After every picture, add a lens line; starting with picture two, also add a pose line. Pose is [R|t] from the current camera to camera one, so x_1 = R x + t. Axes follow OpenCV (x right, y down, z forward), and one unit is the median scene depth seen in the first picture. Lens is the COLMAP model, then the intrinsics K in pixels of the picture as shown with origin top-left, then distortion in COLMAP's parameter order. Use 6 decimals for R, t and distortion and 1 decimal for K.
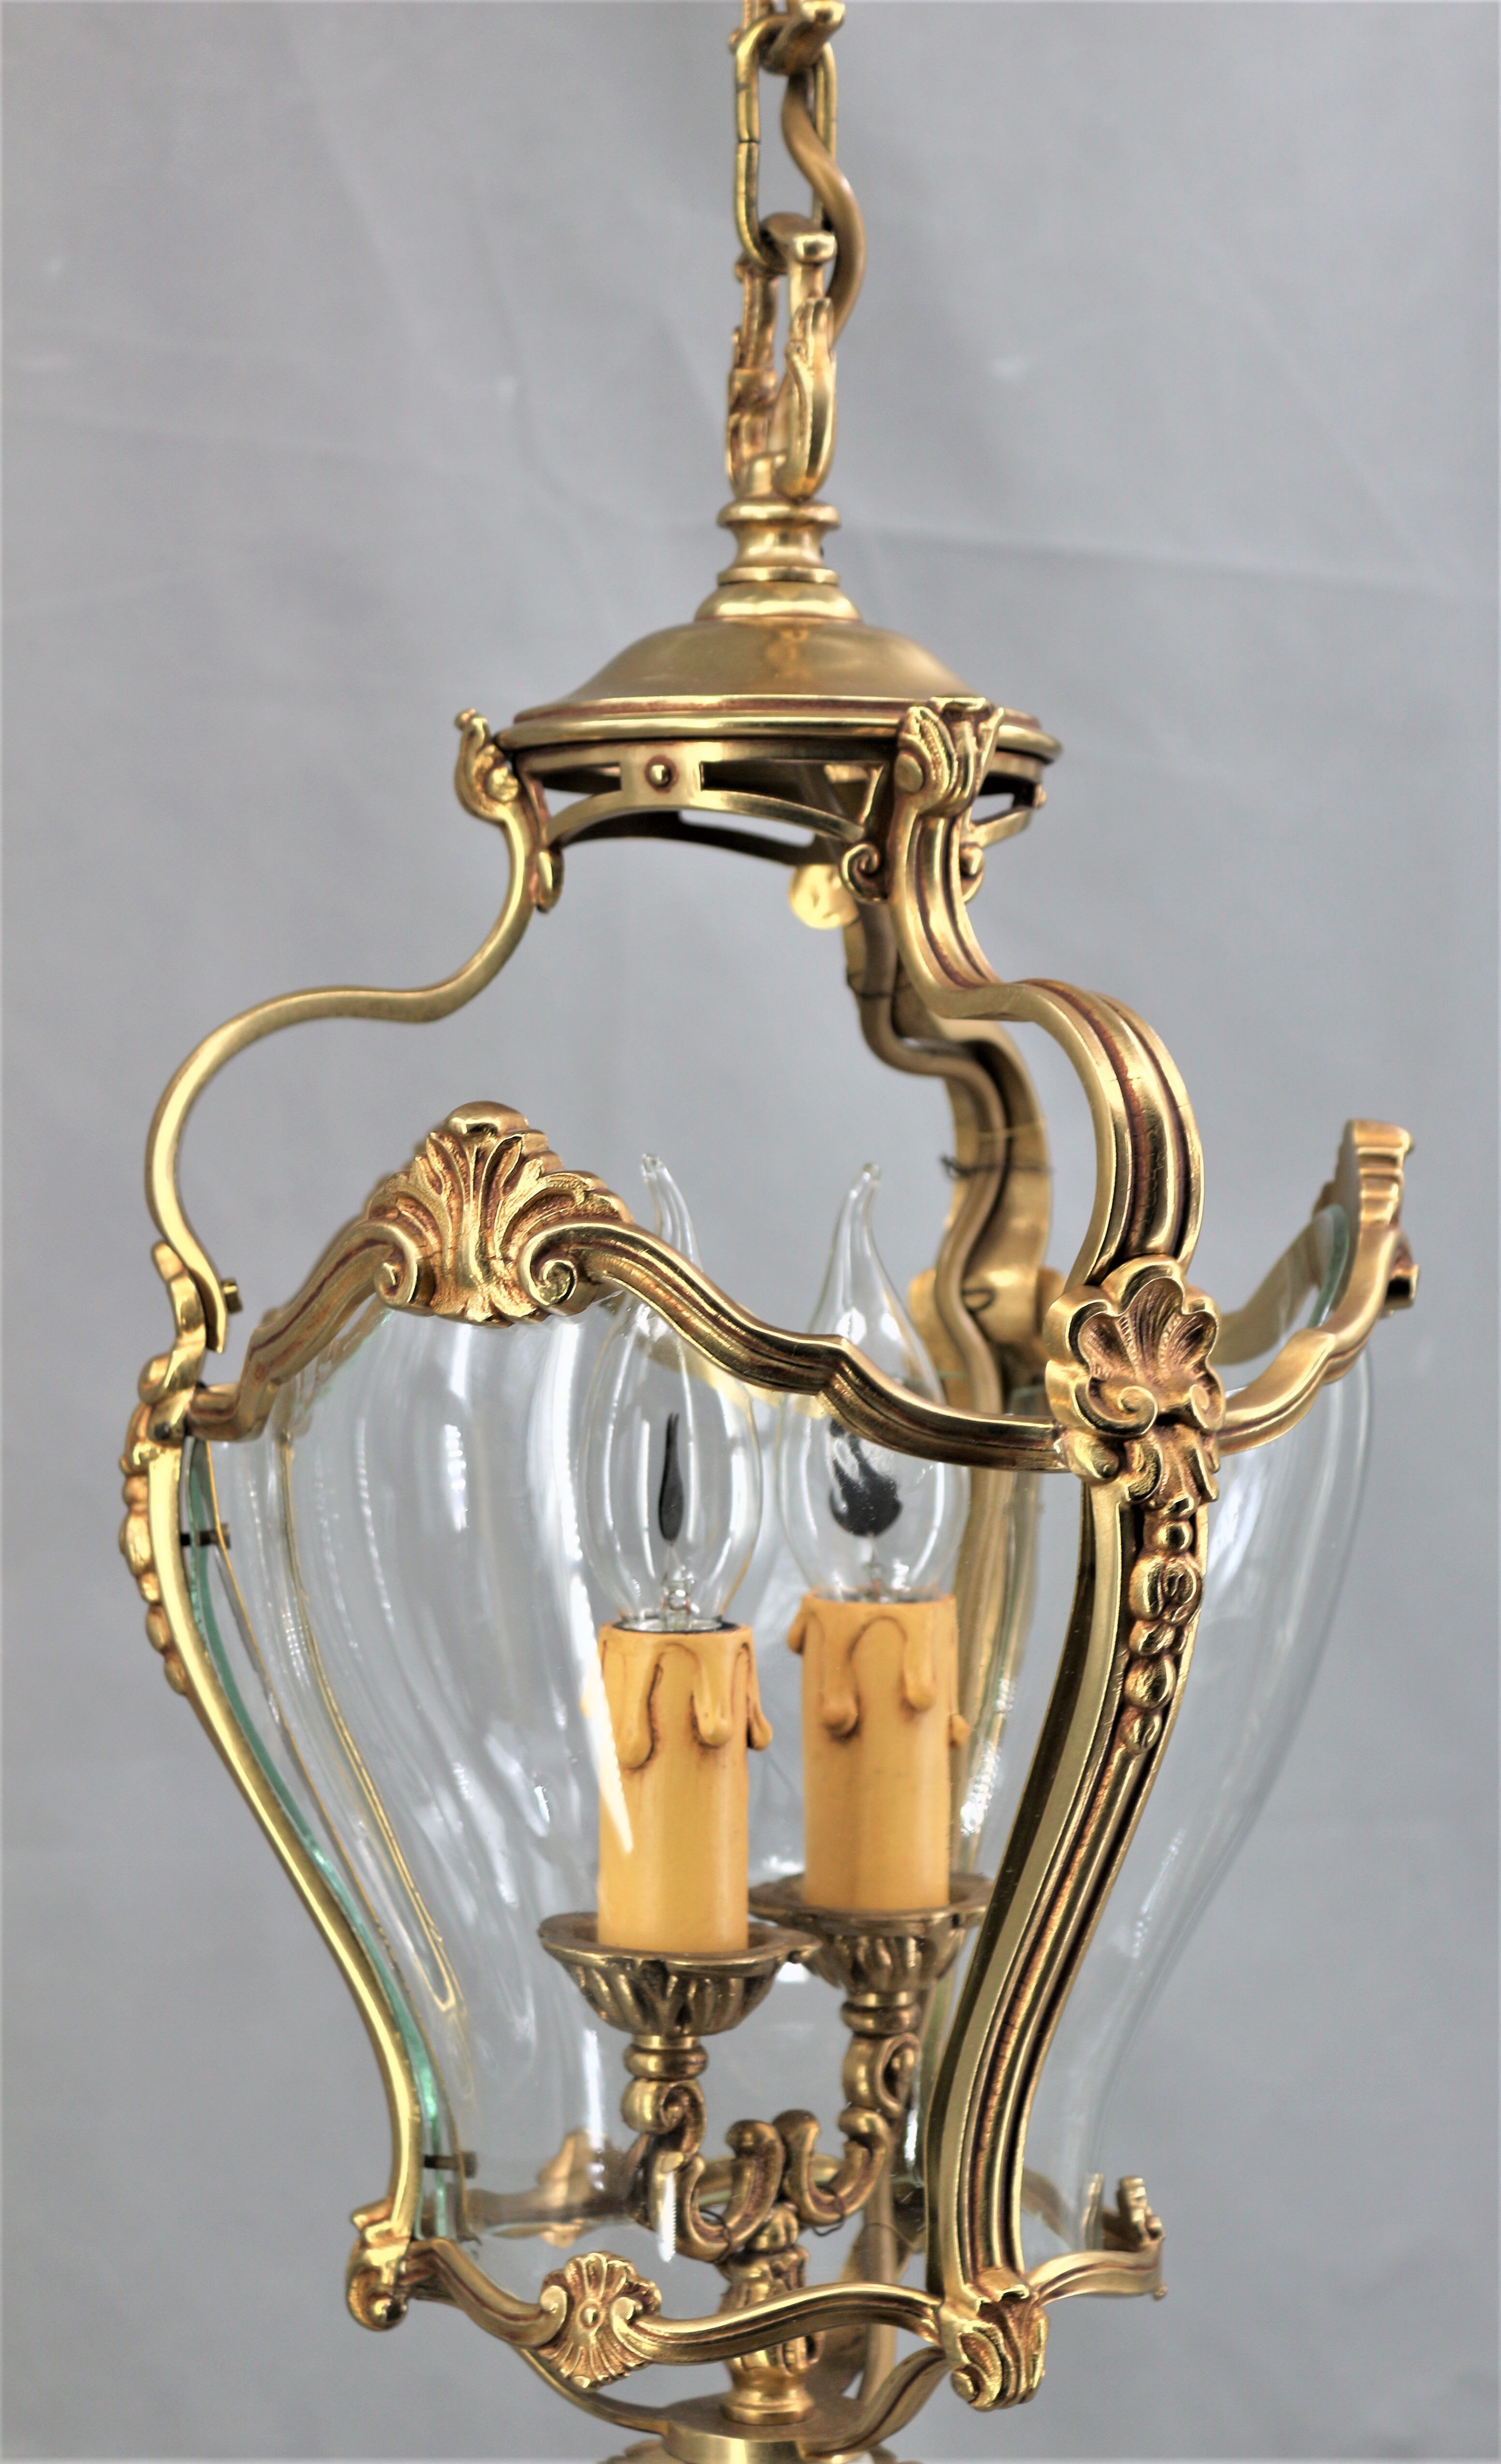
lens RADIAL K [[5305.3, 0, 819.2], [0, 5305.3, 1236.9], [0, 0, 1]] dist [0.029810, 0.002080]
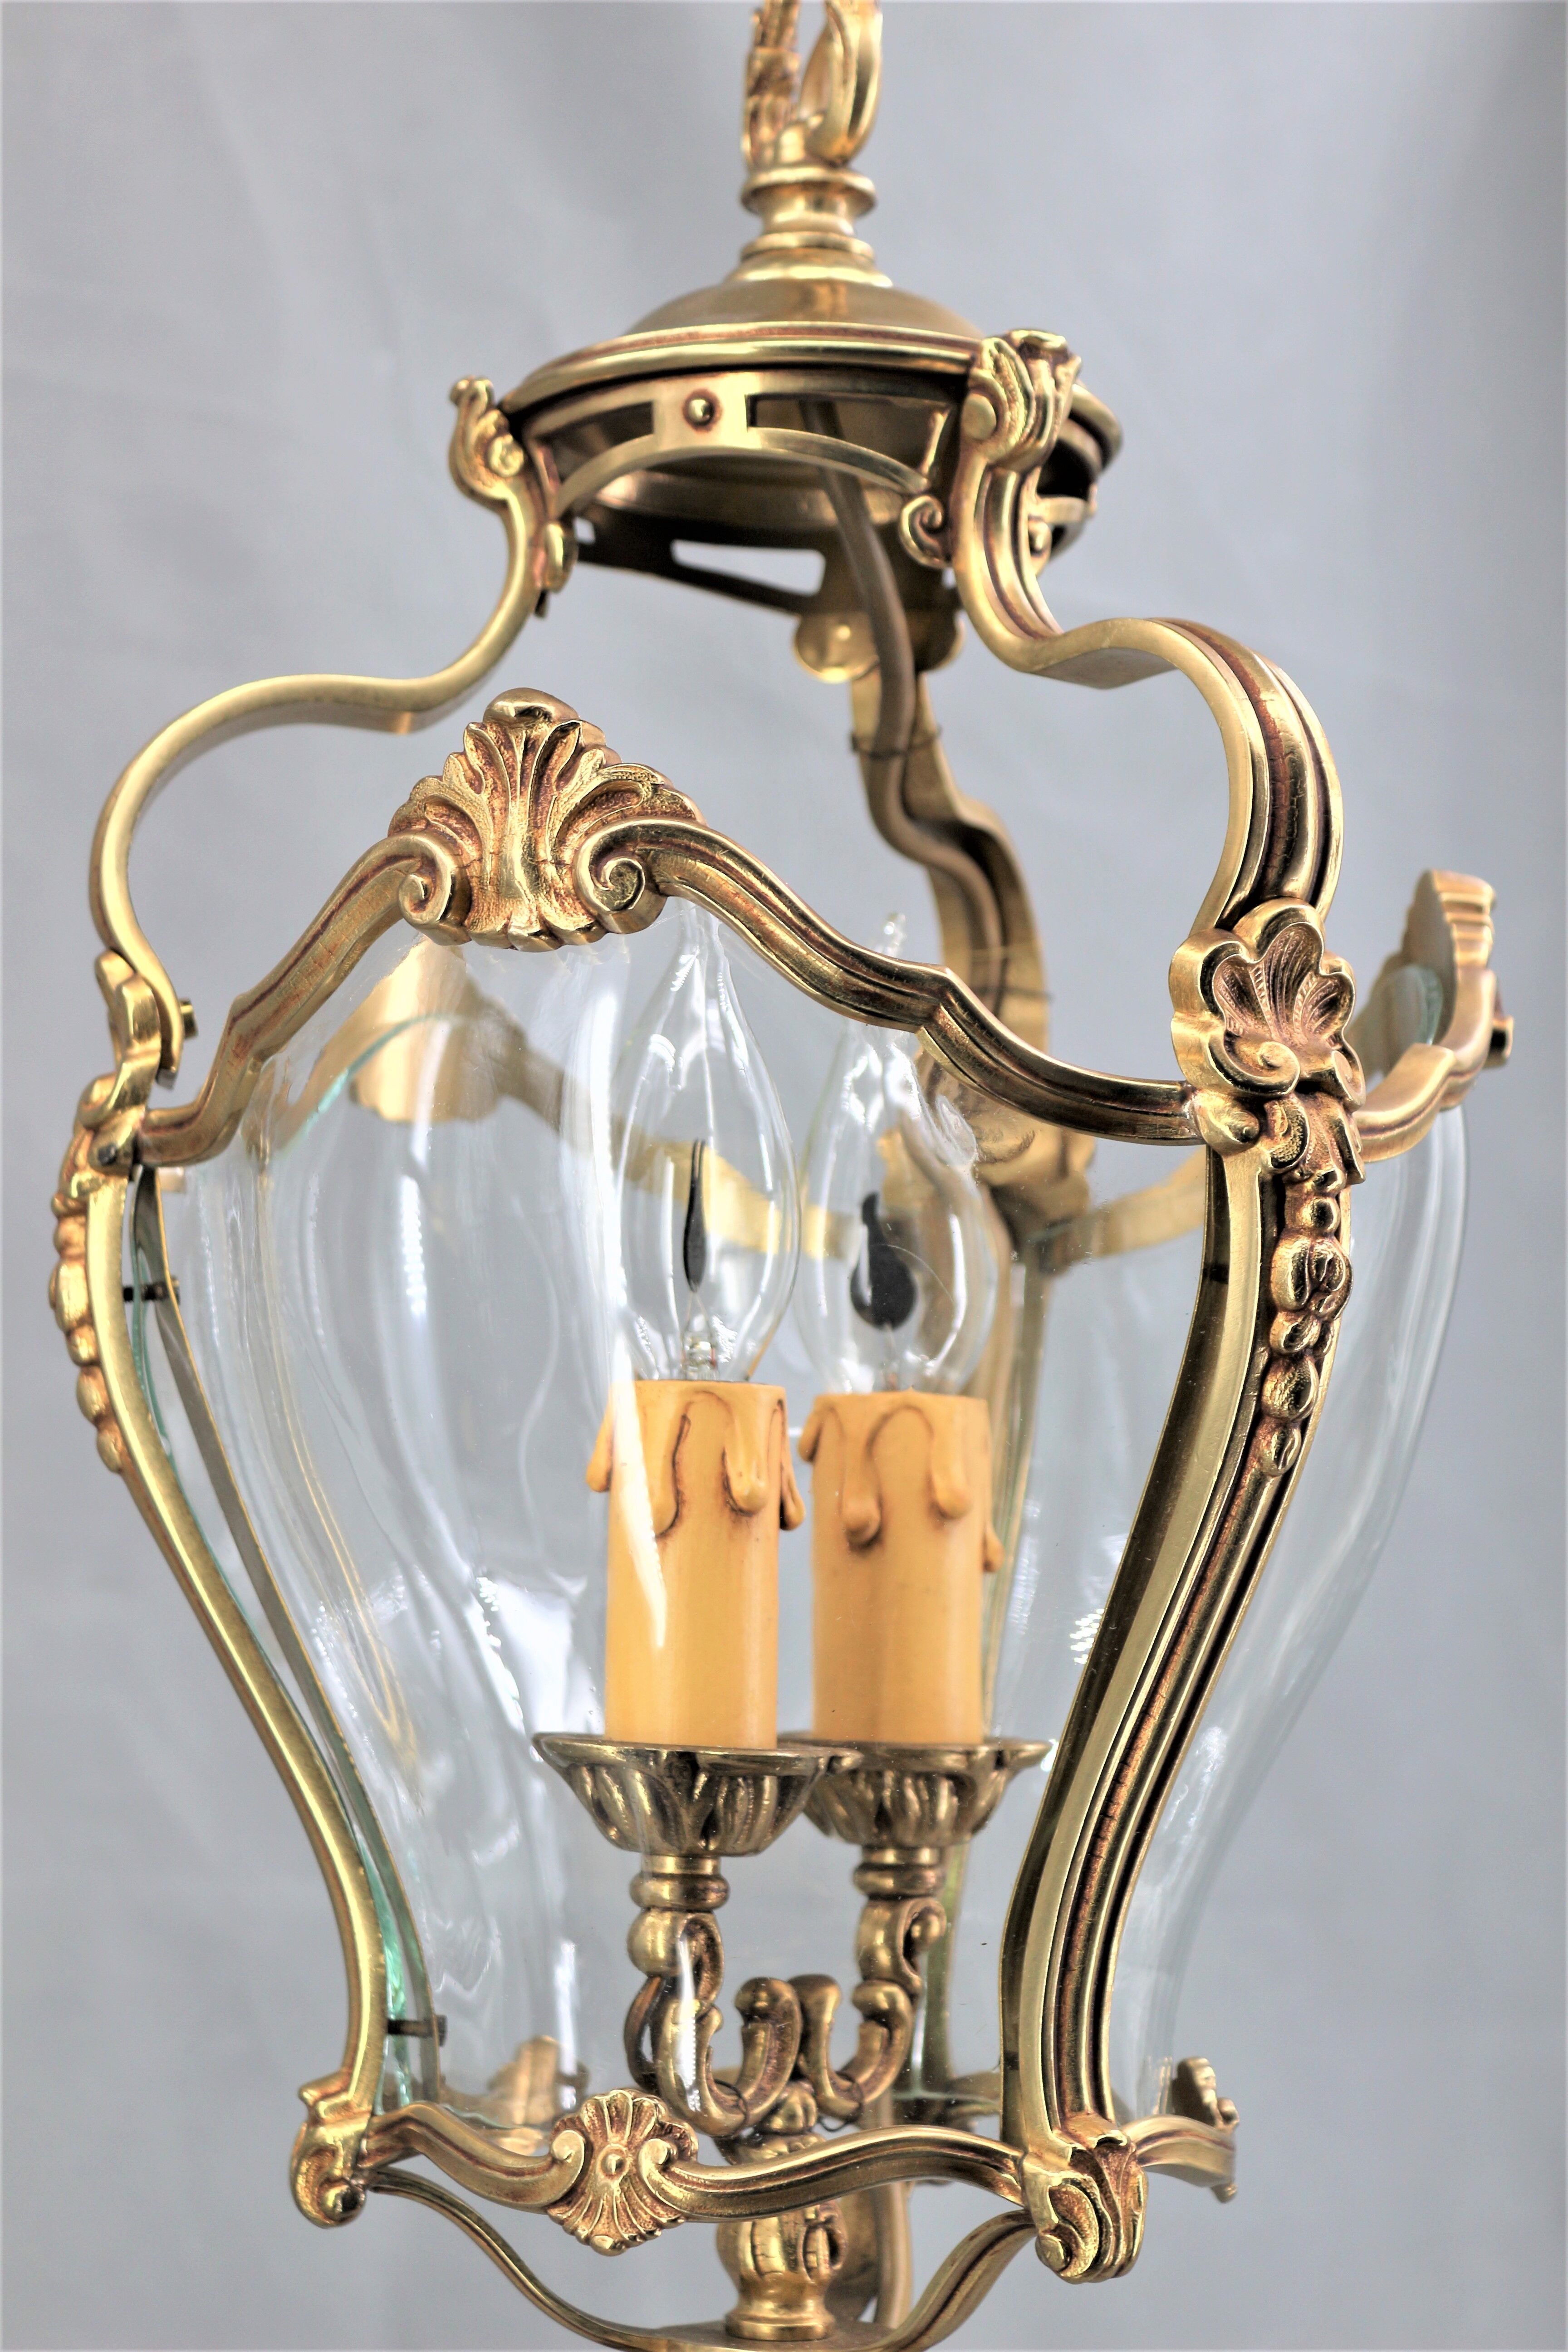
lens RADIAL K [[4698.4, 0, 782.6], [0, 4698.4, 1129.5], [0, 0, 1]] dist [0.015672, 0.180333]
pose [[0.996483, 0.018309, 0.081767, -0.077985], [-0.007140, 0.990840, -0.134855, 0.137552], [-0.083487, 0.133797, 0.987486, 0.236050]]
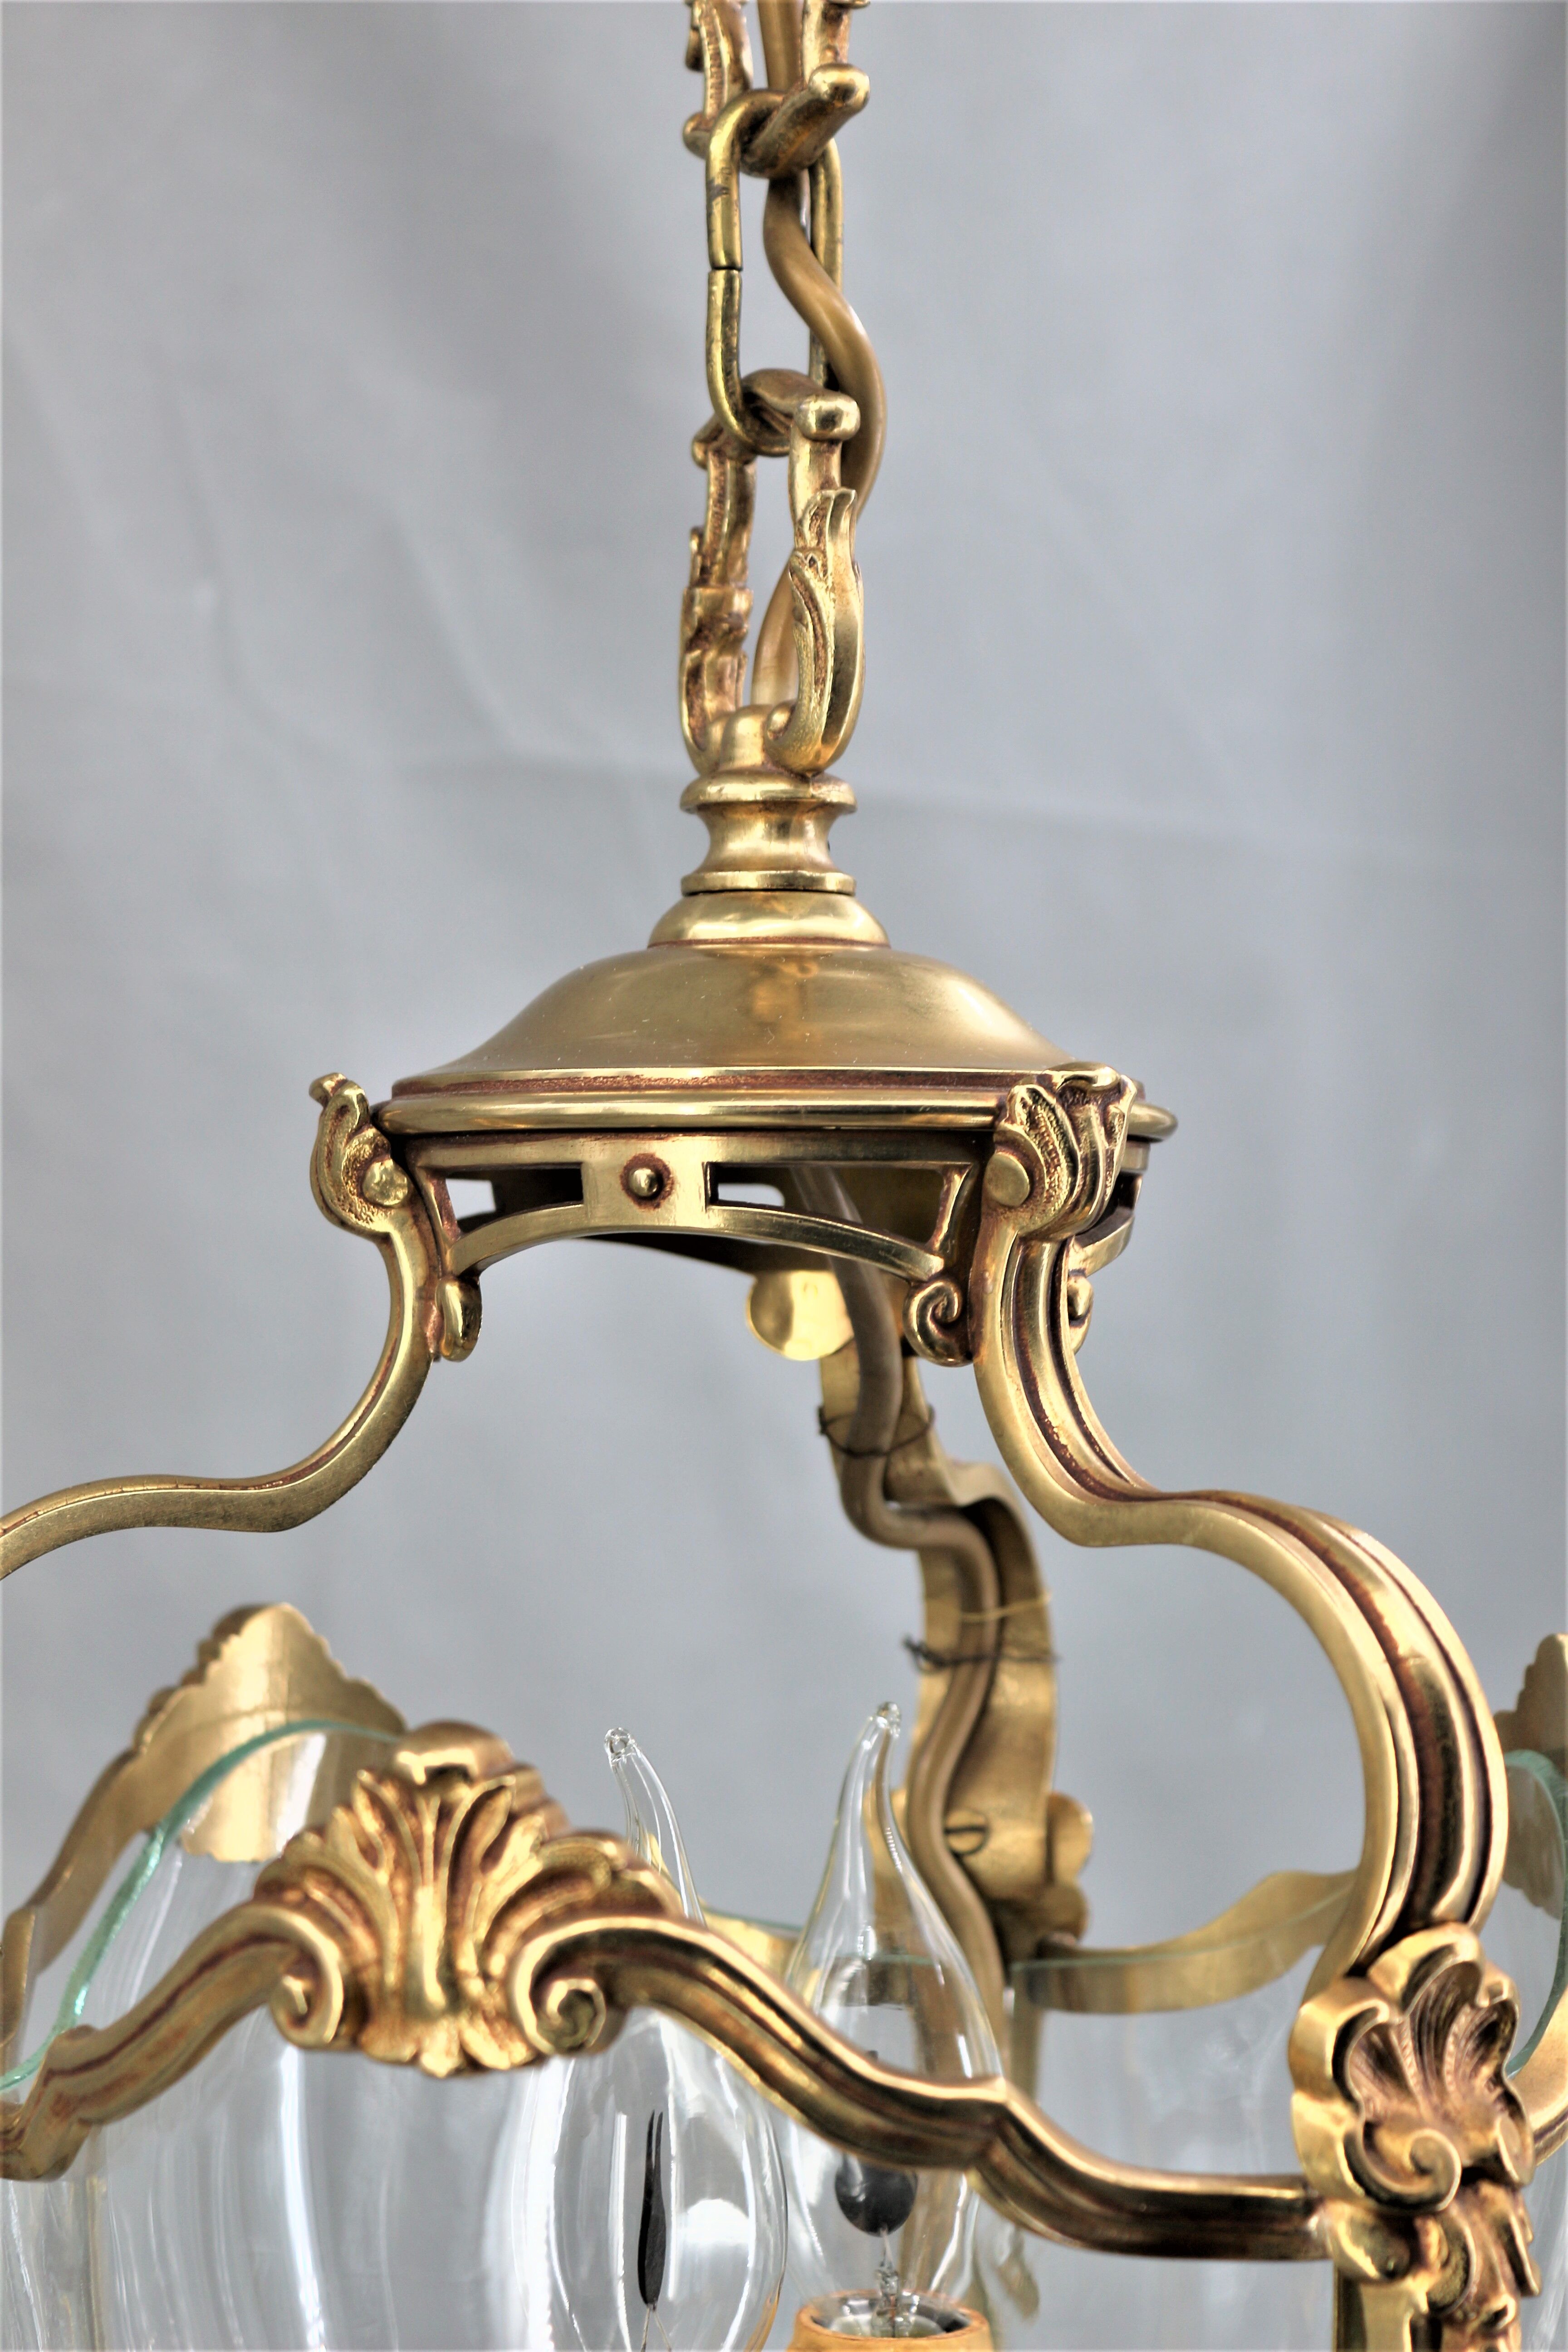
lens RADIAL K [[4698.4, 0, 782.6], [0, 4698.4, 1129.5], [0, 0, 1]] dist [0.015672, 0.180333]
pose [[0.992544, -0.003273, 0.121840, -0.085322], [0.008475, 0.999073, -0.042204, -0.067918], [-0.121589, 0.042922, 0.991652, 0.398878]]
